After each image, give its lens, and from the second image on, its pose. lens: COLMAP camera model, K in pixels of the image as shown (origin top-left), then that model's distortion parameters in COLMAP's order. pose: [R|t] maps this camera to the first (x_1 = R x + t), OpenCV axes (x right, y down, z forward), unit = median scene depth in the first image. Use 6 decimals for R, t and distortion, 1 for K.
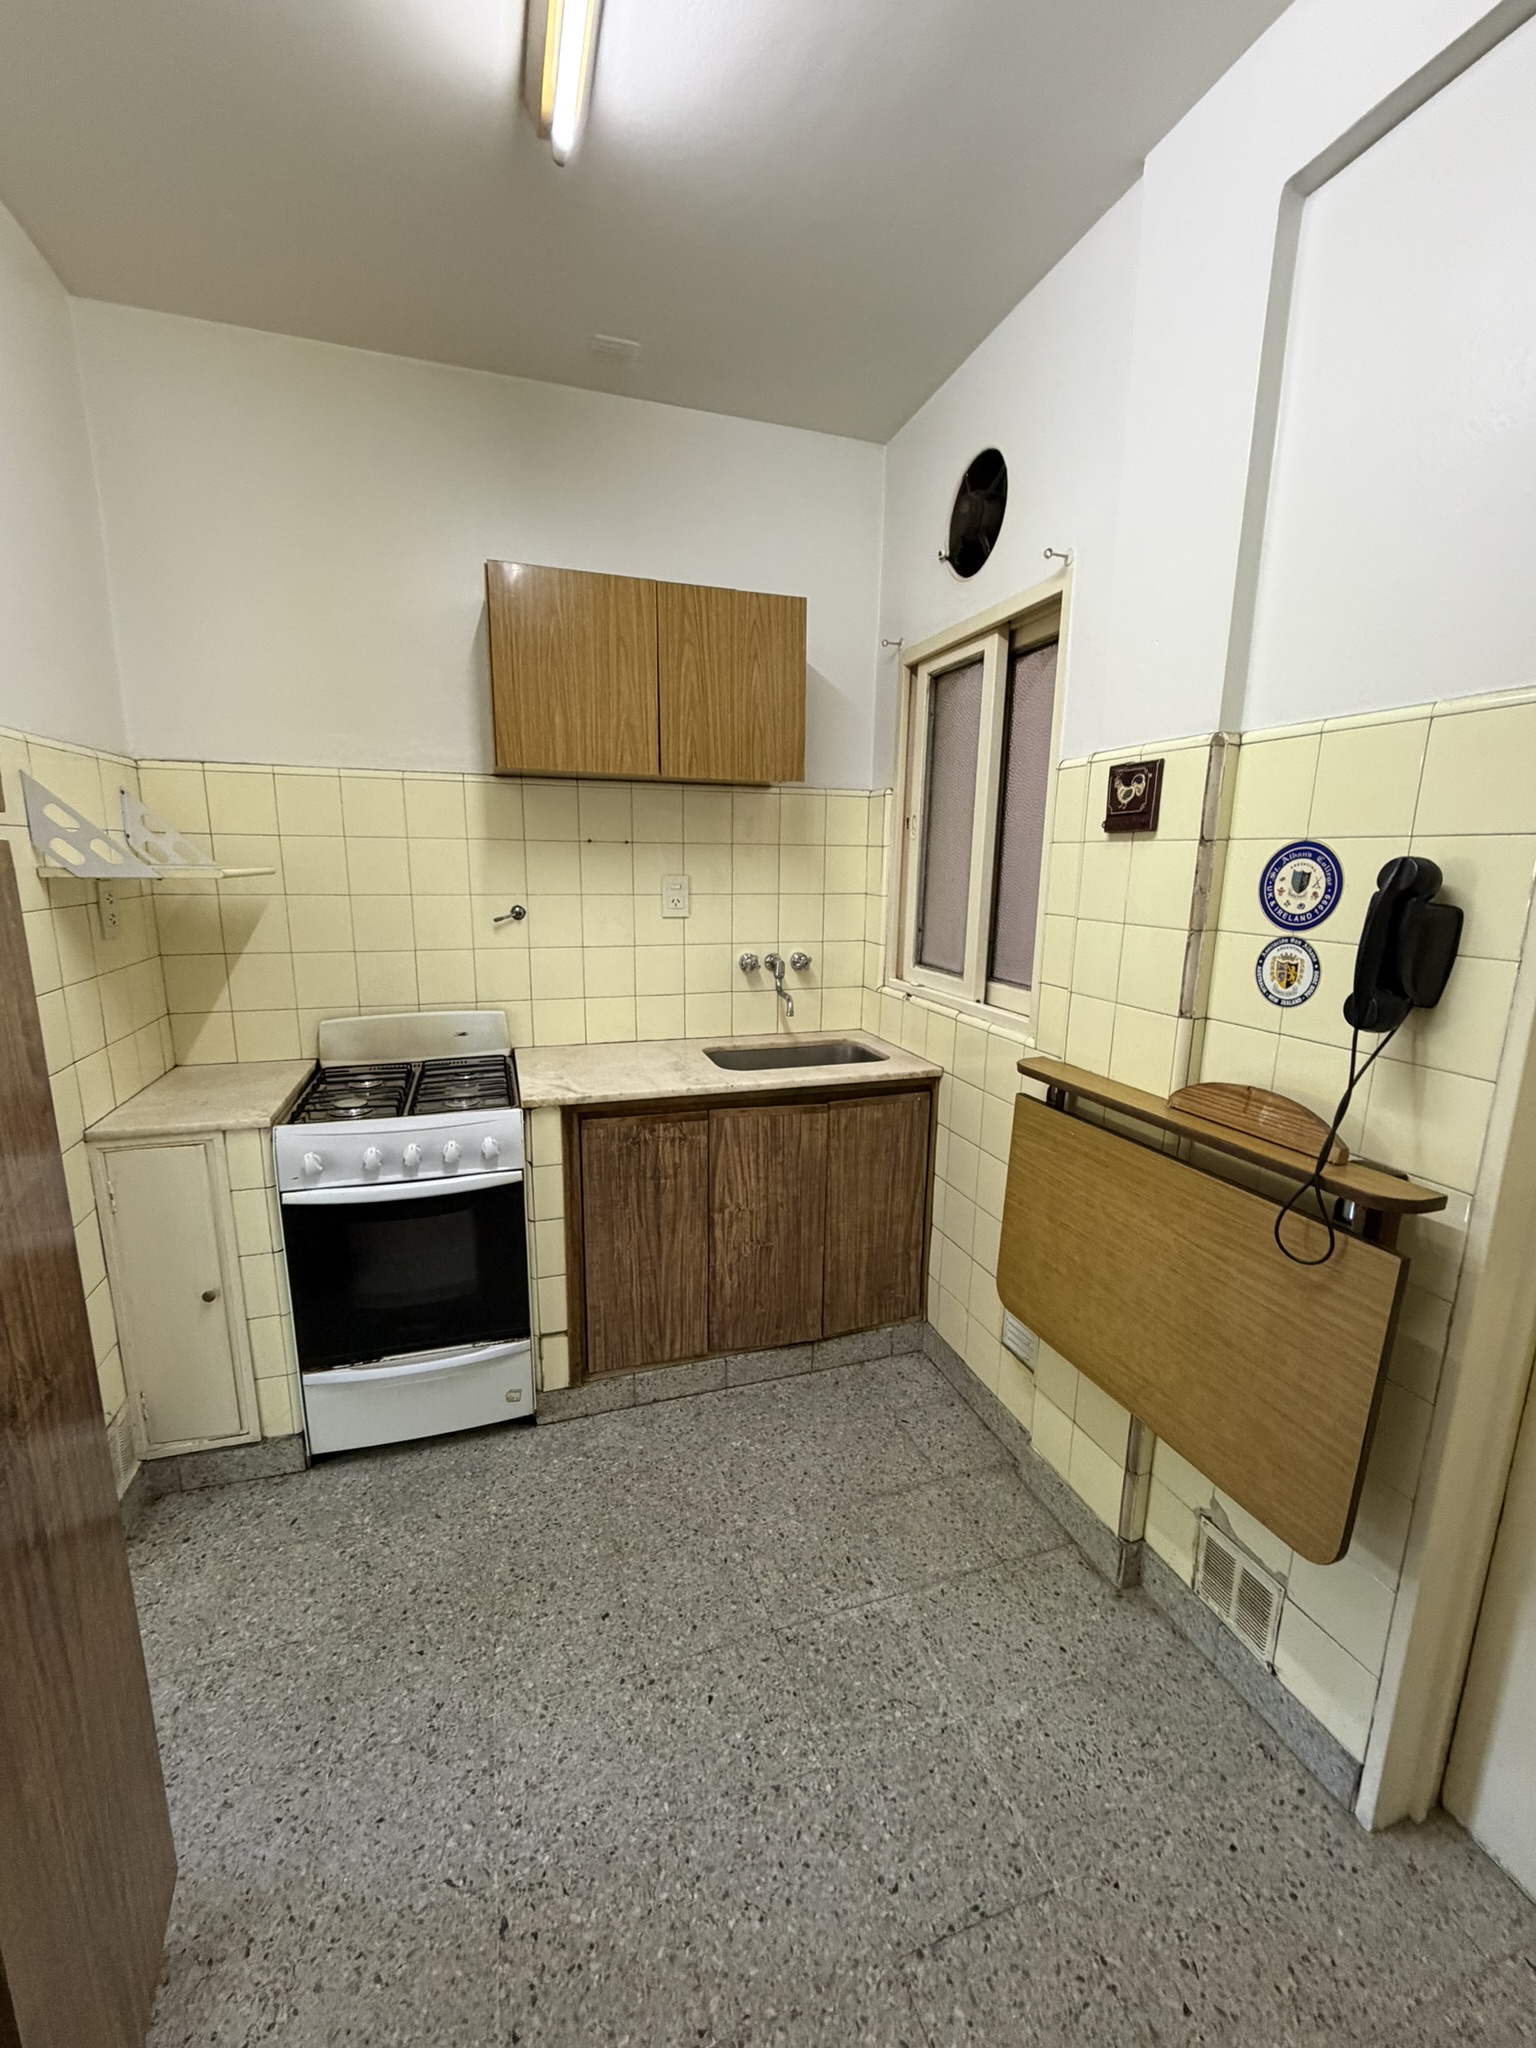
lens RADIAL K [[820.4, 0, 762.0], [0, 820.4, 1030.2], [0, 0, 1]] dist [-0.002342, -0.000238]
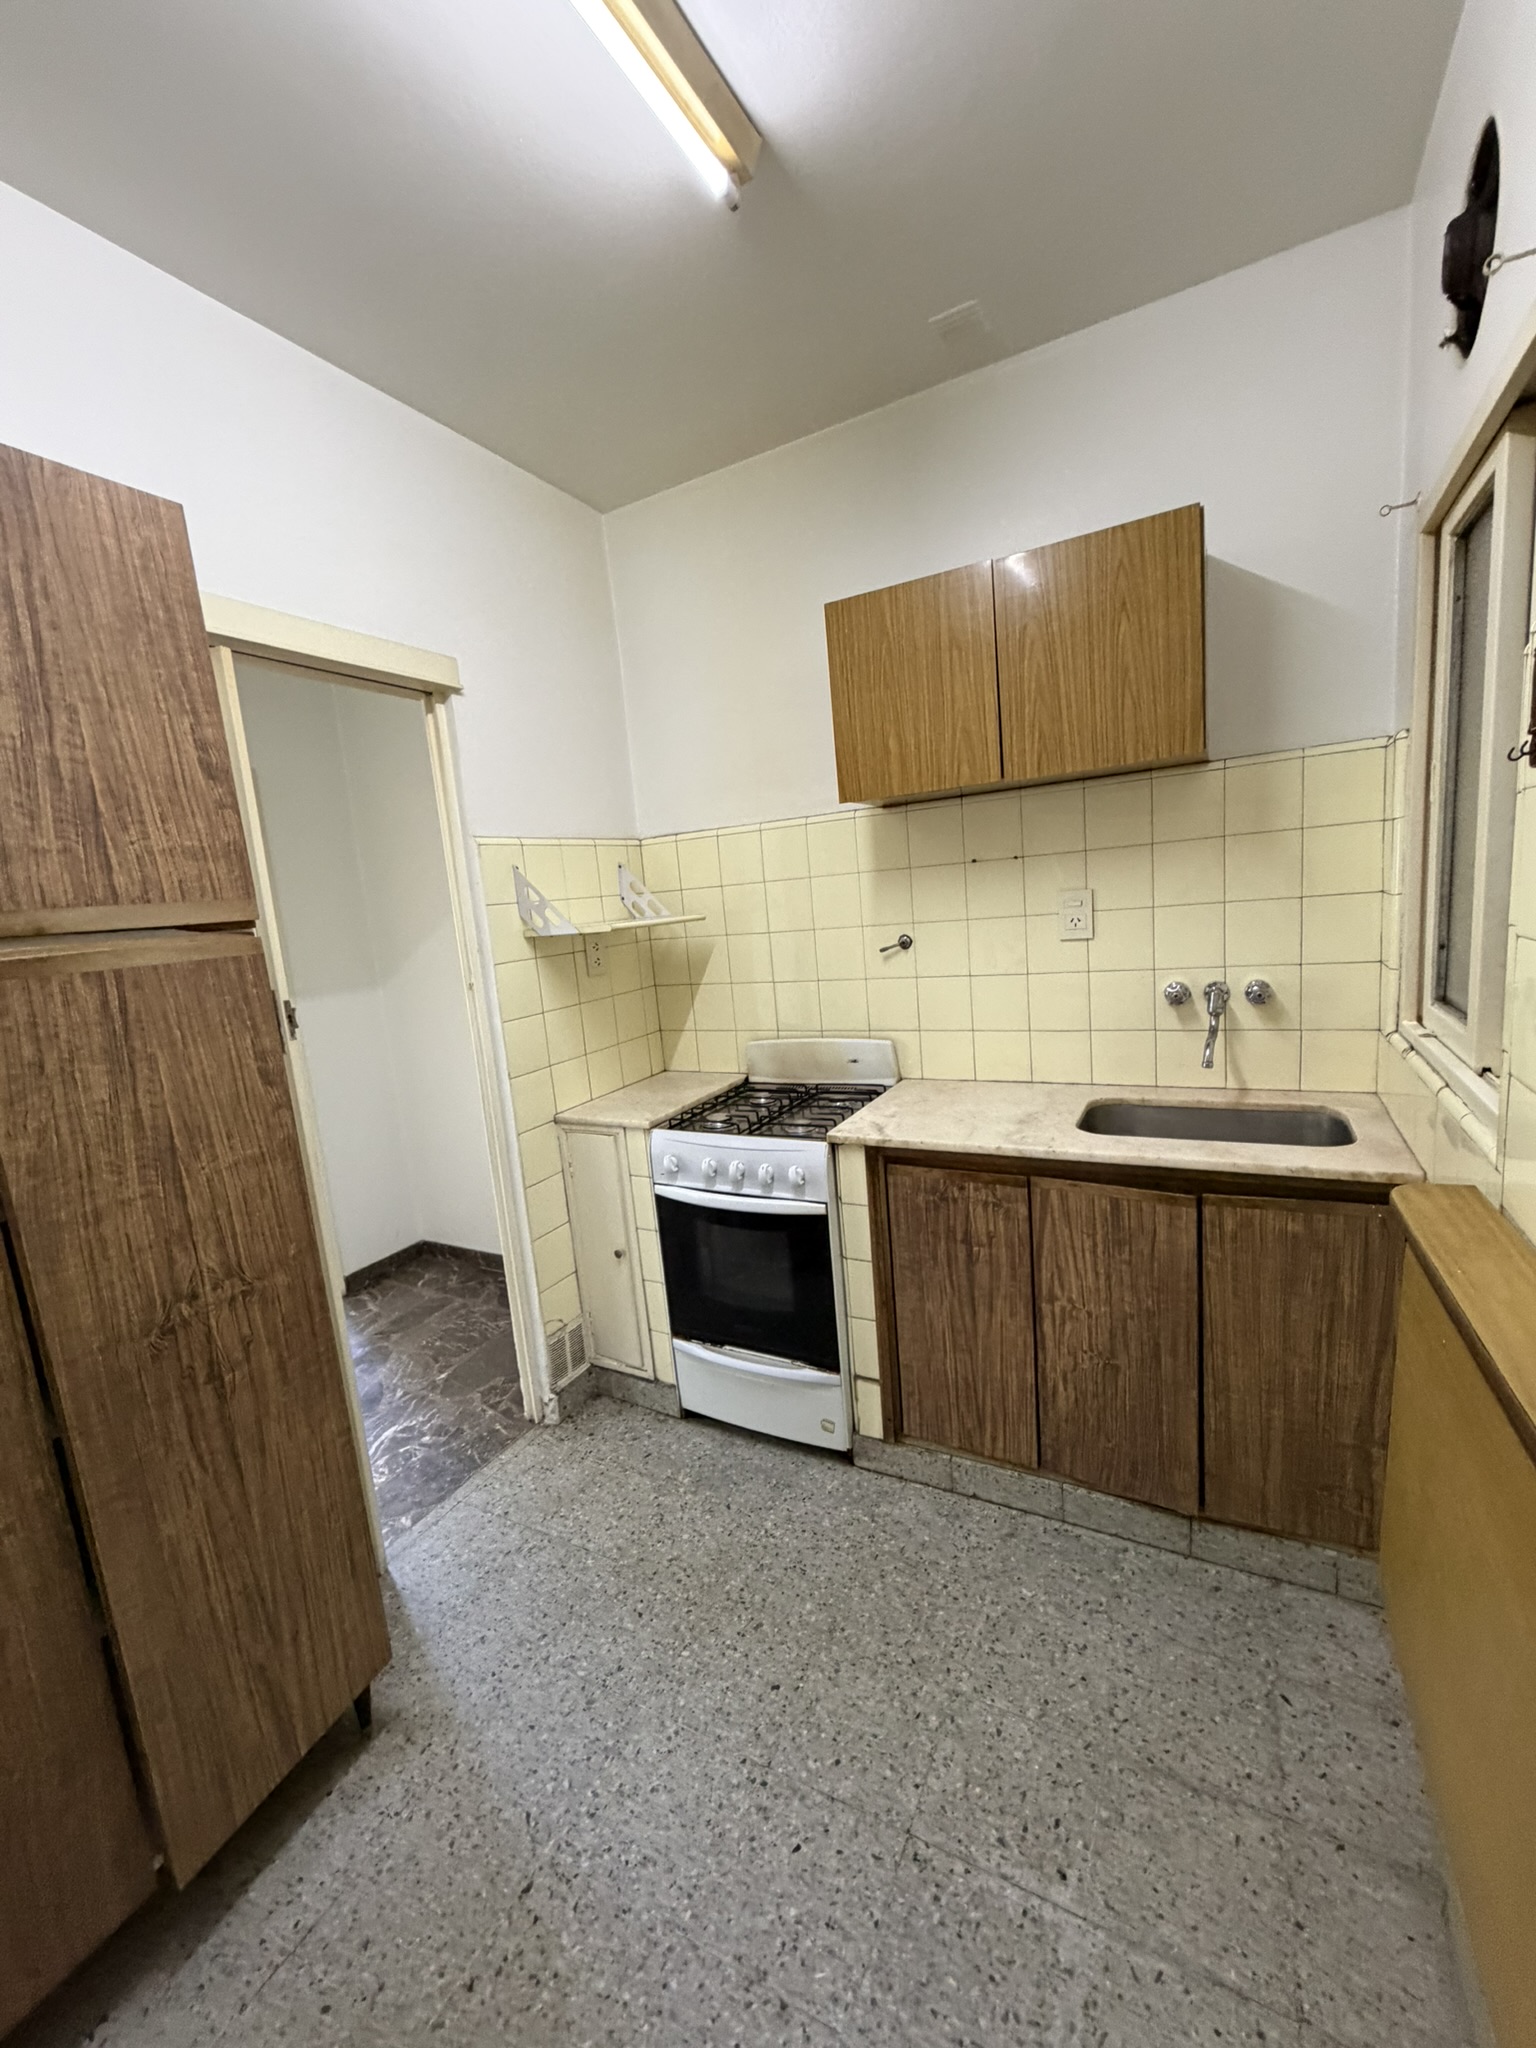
lens RADIAL K [[820.4, 0, 785.6], [0, 820.4, 1028.4], [0, 0, 1]] dist [-0.002342, -0.000238]
pose [[0.686075, 0.042862, -0.726267, 0.391853], [-0.050762, 0.998650, 0.010984, -0.052142], [0.725758, 0.029331, 0.687325, 0.269564]]
